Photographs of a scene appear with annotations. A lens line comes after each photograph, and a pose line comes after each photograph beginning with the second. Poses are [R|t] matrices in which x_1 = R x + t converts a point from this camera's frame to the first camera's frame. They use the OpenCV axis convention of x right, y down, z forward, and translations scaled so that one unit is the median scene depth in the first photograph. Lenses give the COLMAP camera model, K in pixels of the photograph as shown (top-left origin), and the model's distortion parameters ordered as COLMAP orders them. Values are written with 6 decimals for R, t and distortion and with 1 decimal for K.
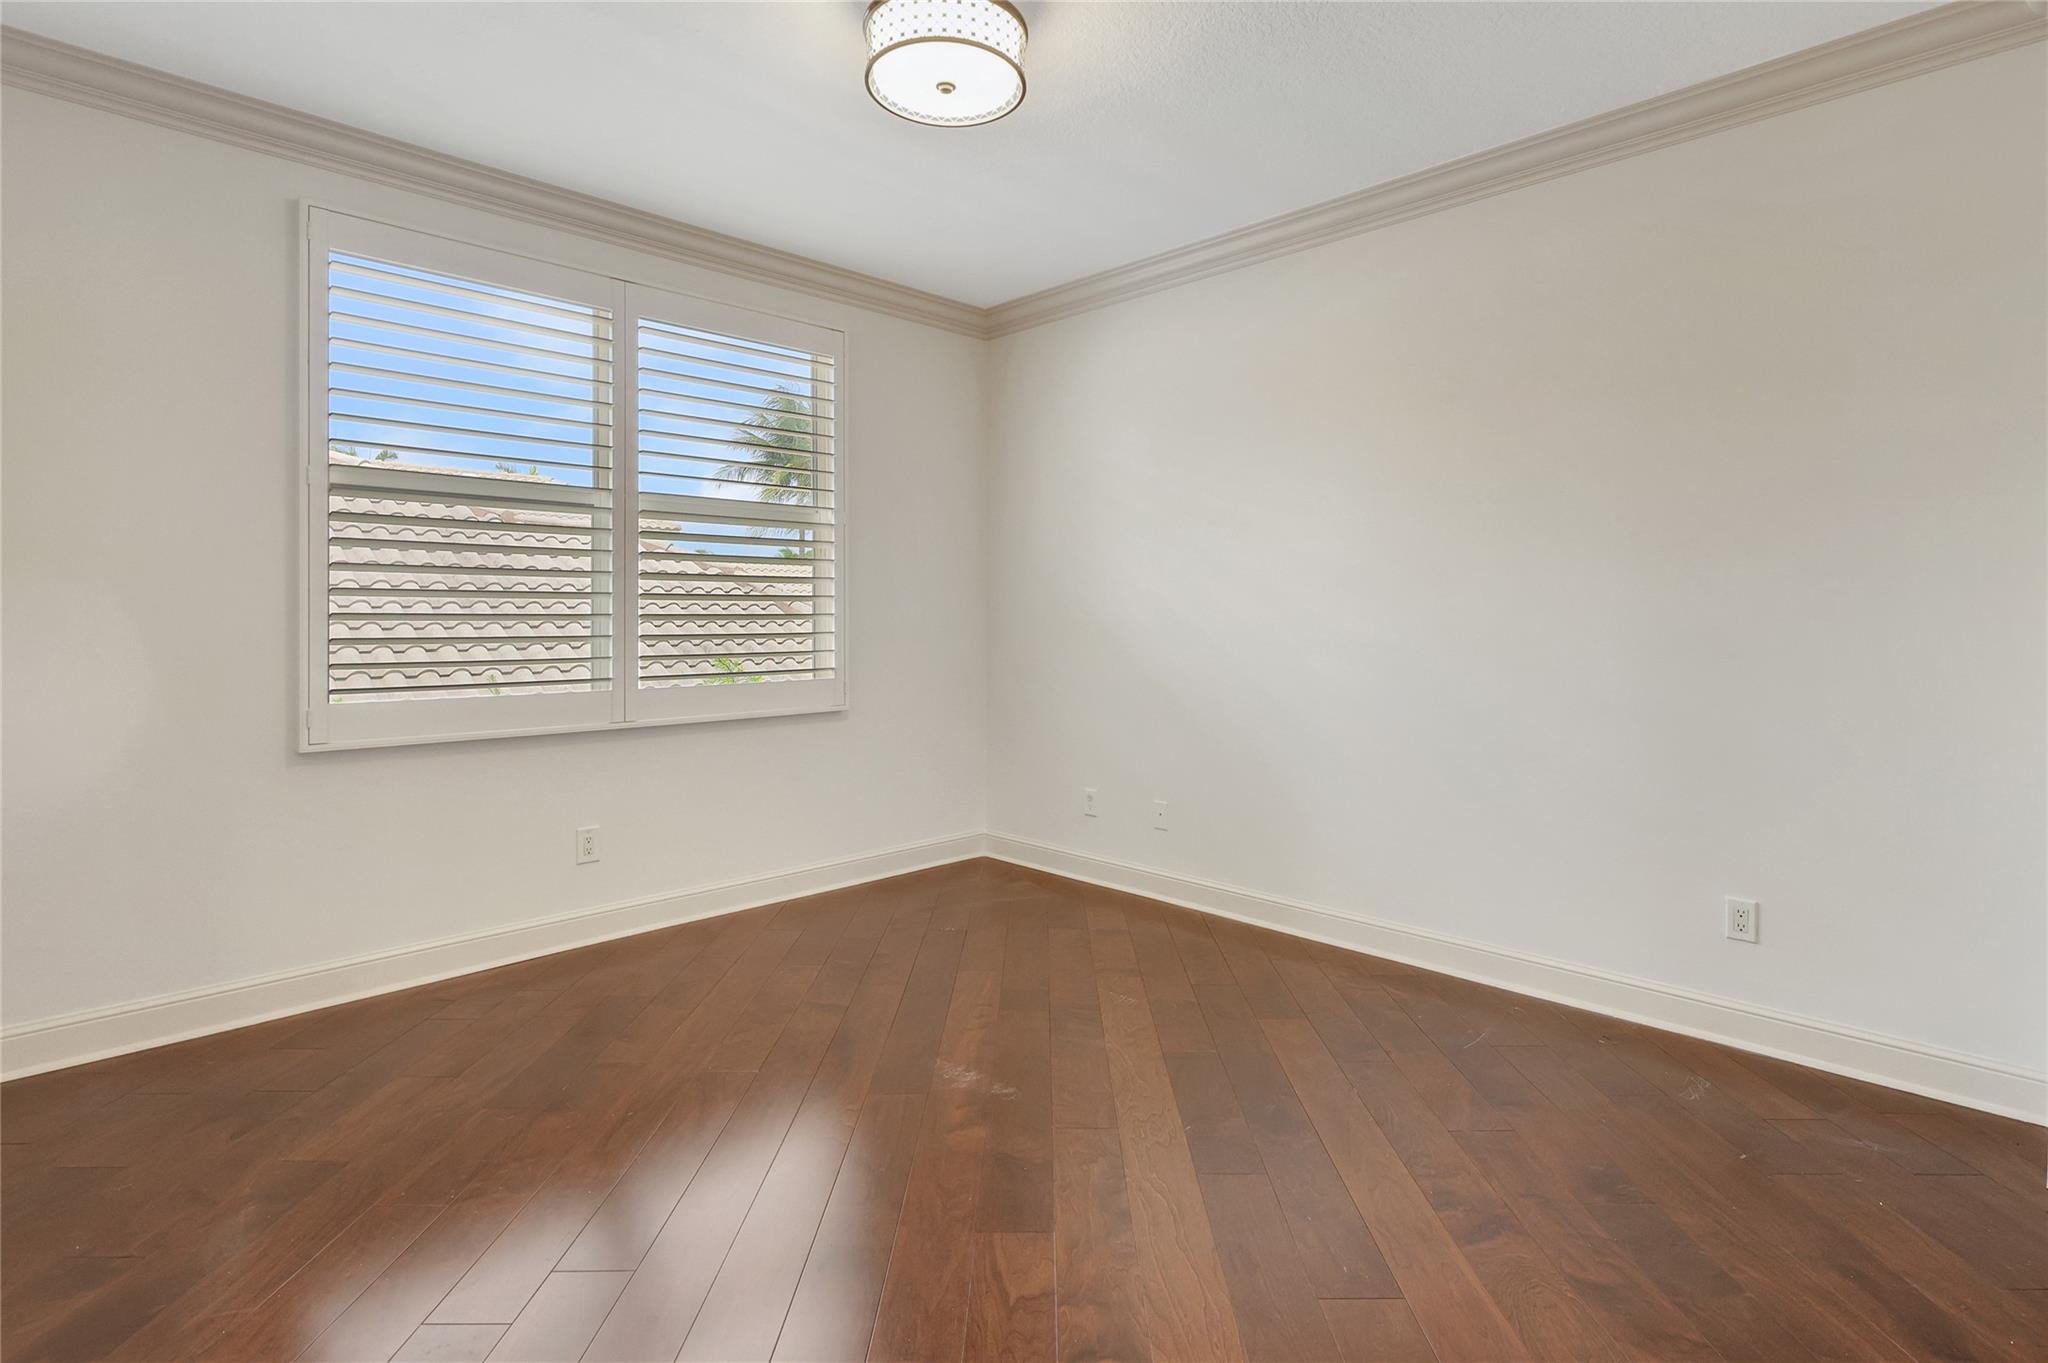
lens RADIAL K [[804.4, 0, 1024.7], [0, 804.4, 633.4], [0, 0, 1]] dist [0.014060, -0.000429]
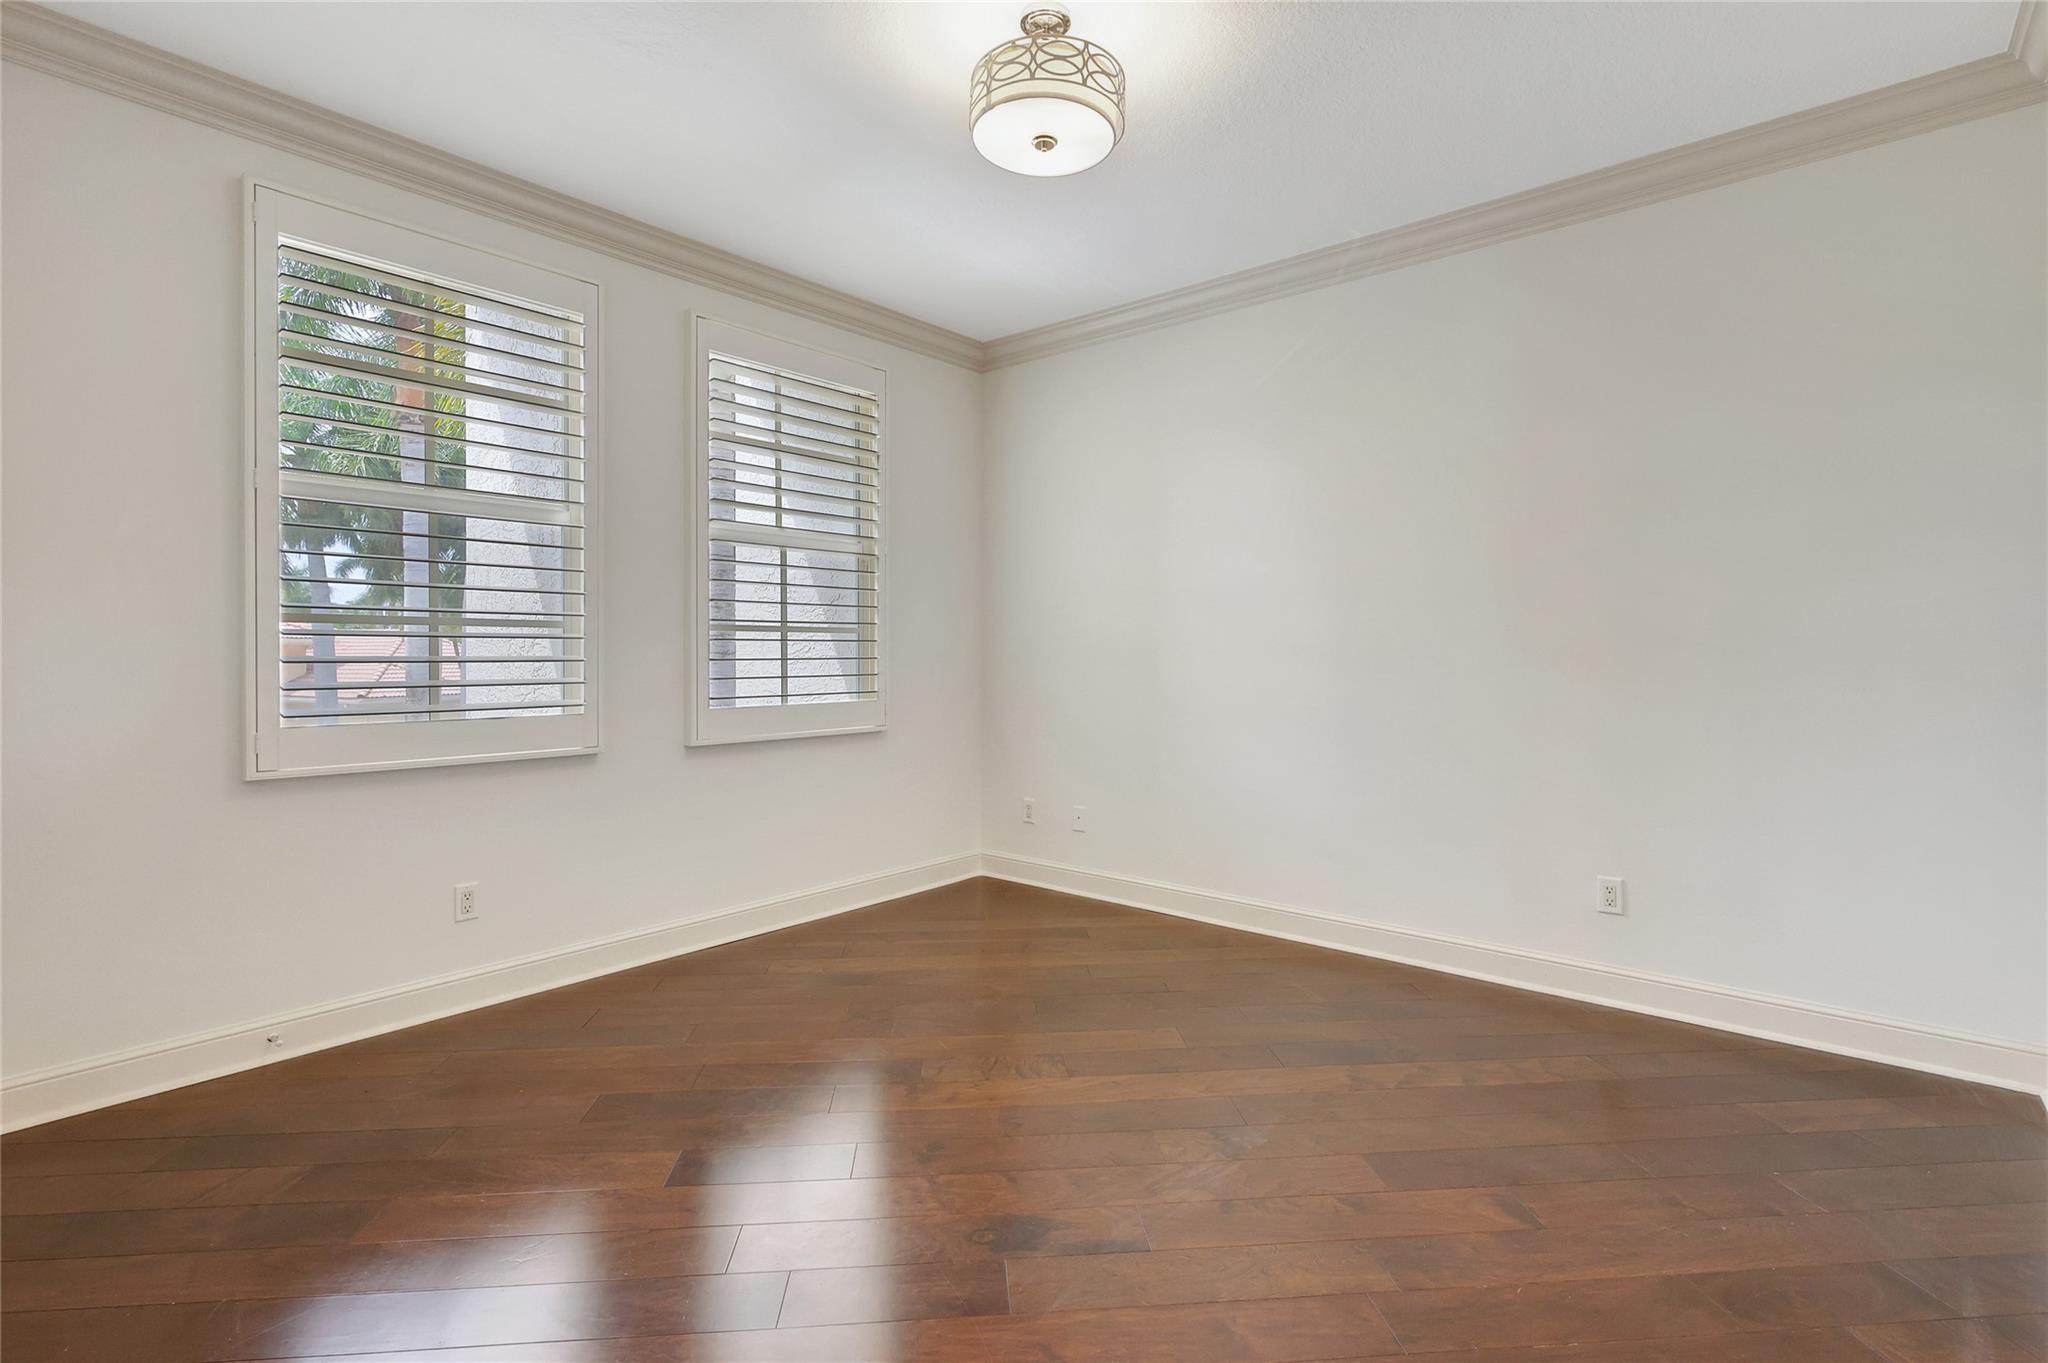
lens RADIAL K [[927.7, 0, 1030.5], [0, 927.7, 649.6], [0, 0, 1]] dist [-0.002078, 0.000401]
pose [[0.980695, 0.006919, 0.195420, -0.242383], [-0.004616, 0.999914, -0.012240, 0.004105], [-0.195488, 0.011101, 0.980643, -0.190145]]
